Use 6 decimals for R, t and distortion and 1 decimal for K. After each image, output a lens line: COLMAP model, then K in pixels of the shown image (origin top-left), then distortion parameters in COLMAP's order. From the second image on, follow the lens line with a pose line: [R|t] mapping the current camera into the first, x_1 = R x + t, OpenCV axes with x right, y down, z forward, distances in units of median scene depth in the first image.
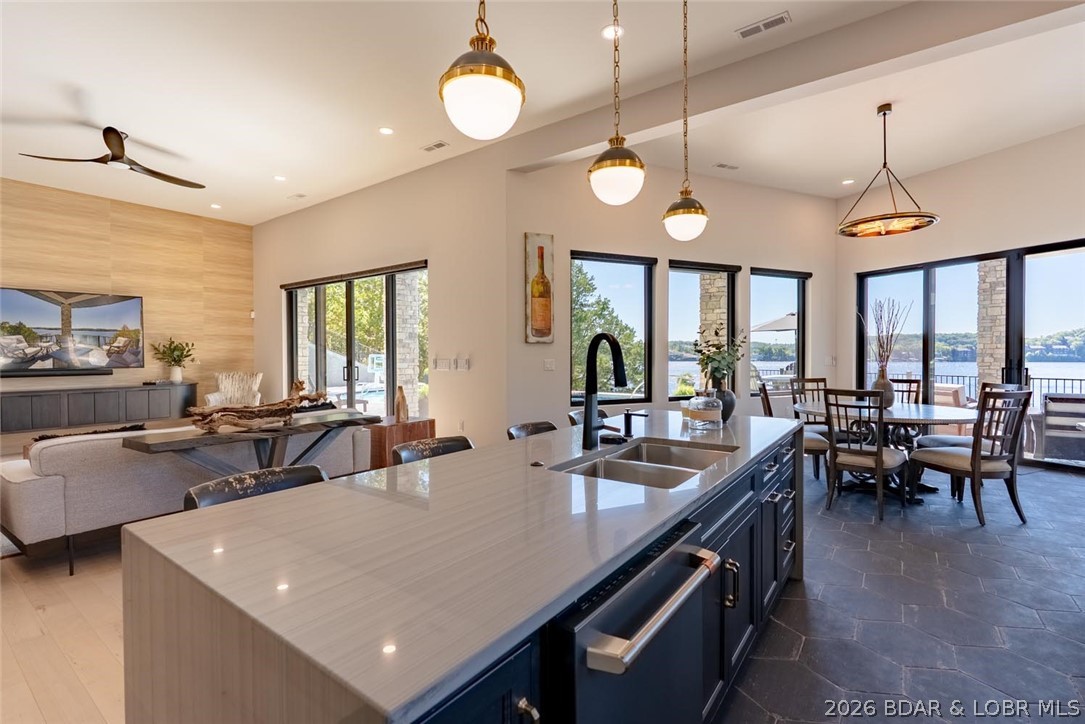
lens RADIAL K [[492.8, 0, 555.9], [0, 492.8, 352.9], [0, 0, 1]] dist [-0.004574, 0.001841]
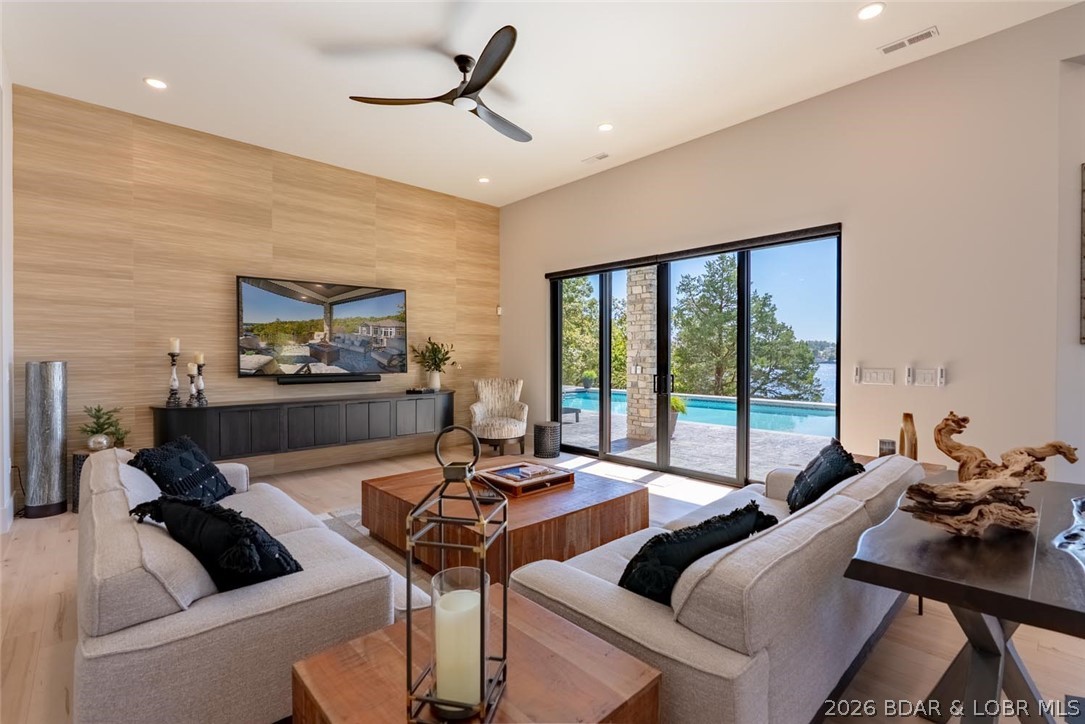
lens RADIAL K [[492.8, 0, 551.1], [0, 492.8, 353.5], [0, 0, 1]] dist [-0.004574, 0.001841]
pose [[0.982318, 0.004564, -0.187166, -0.406398], [-0.004569, 0.999989, 0.000405, -0.004645], [0.187165, 0.000457, 0.982328, 0.193276]]
